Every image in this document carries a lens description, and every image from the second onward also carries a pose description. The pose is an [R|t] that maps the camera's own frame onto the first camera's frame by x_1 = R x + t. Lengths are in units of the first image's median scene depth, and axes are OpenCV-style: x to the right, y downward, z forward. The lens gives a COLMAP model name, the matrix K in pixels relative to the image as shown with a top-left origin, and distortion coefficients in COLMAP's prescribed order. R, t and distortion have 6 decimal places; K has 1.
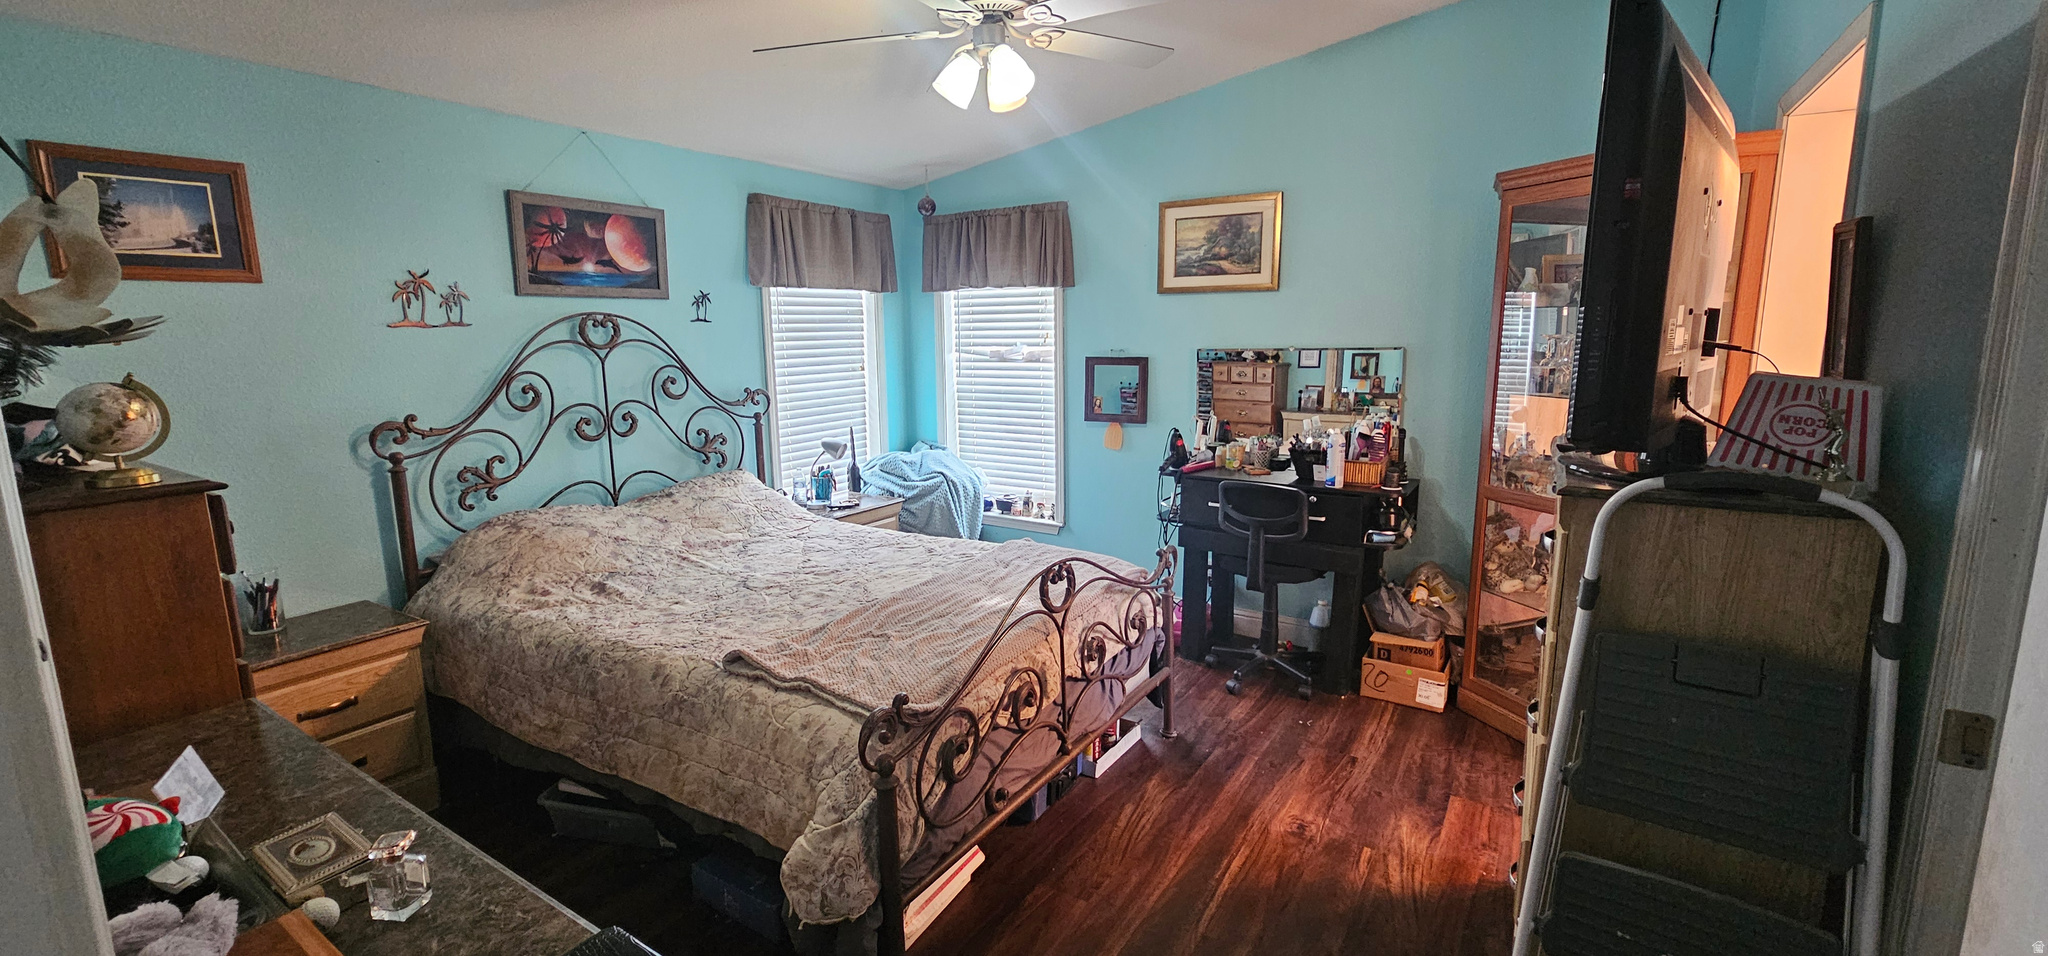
lens RADIAL K [[842.5, 0, 1030.4], [0, 842.5, 478.9], [0, 0, 1]] dist [-0.003656, 0.000095]
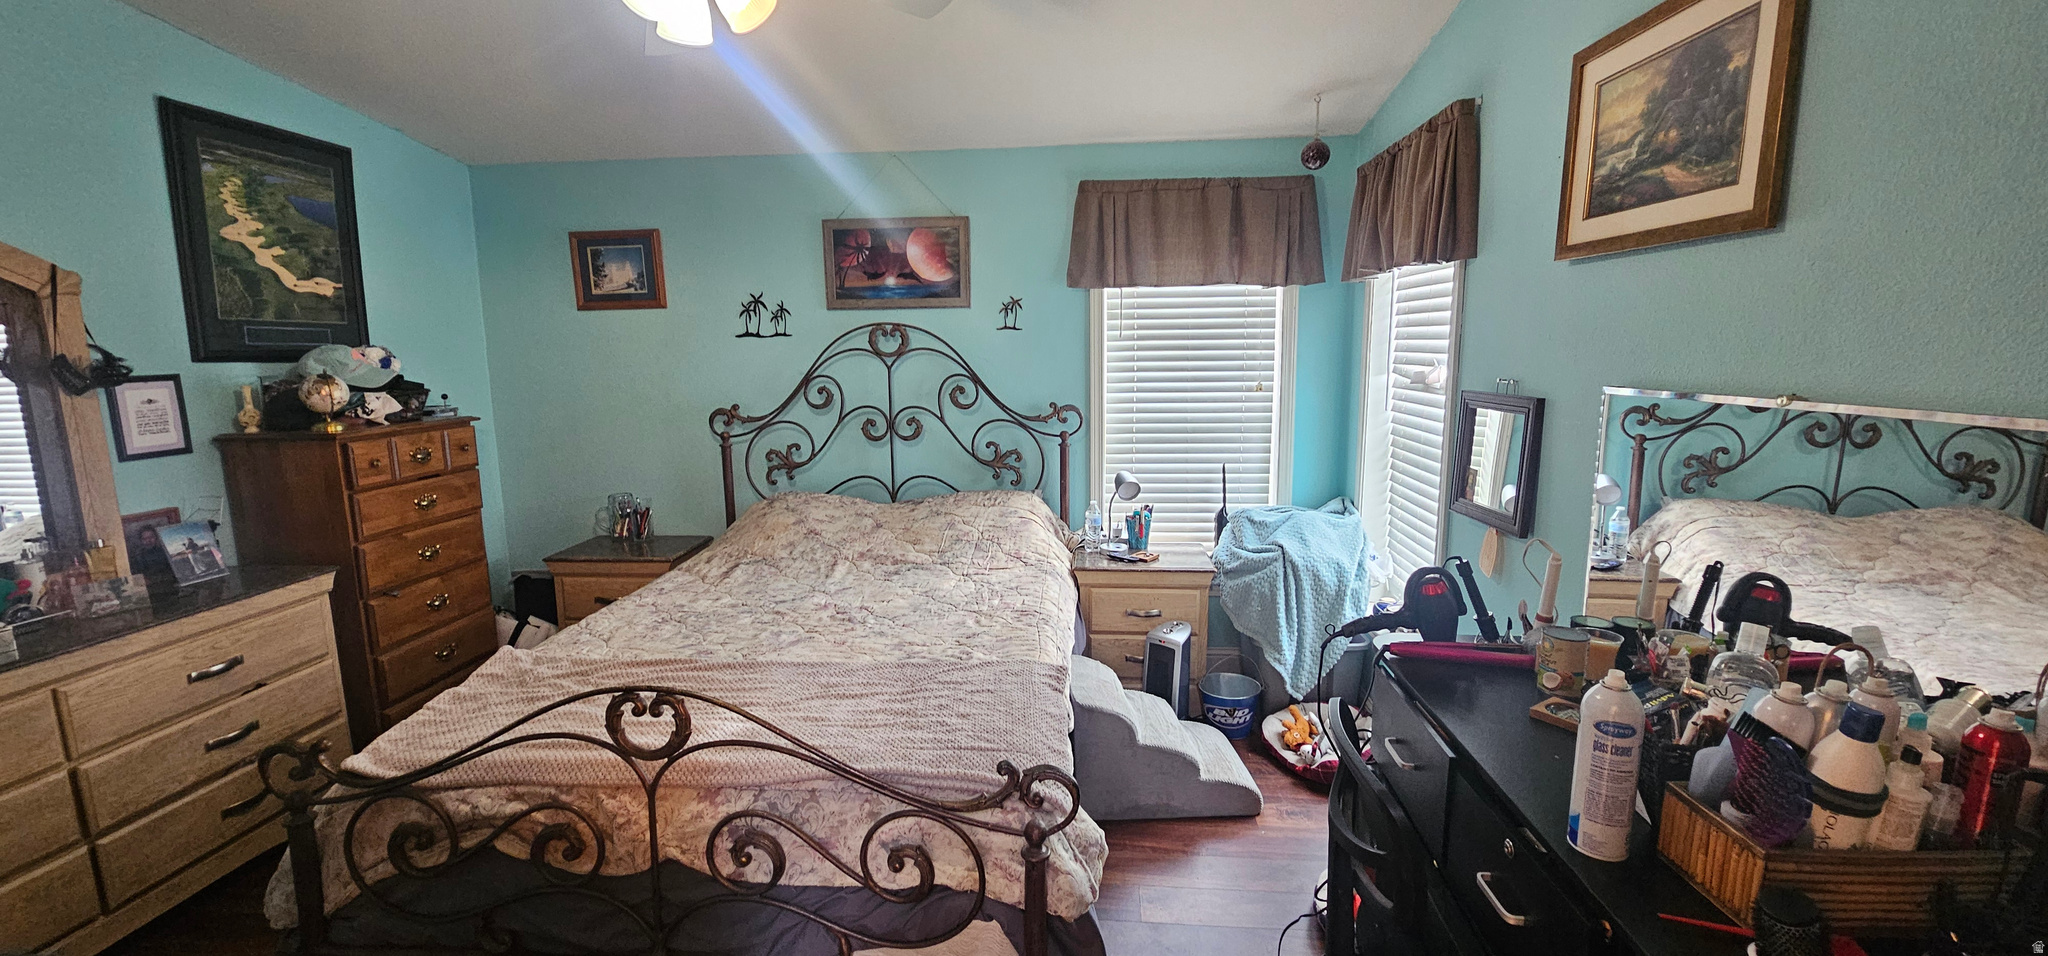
lens RADIAL K [[842.5, 0, 1019.8], [0, 842.5, 470.1], [0, 0, 1]] dist [-0.003656, 0.000095]
pose [[0.452509, 0.140115, -0.880683, 0.514088], [-0.148998, 0.985576, 0.080246, -0.119934], [0.879224, 0.094908, 0.466859, 0.643560]]
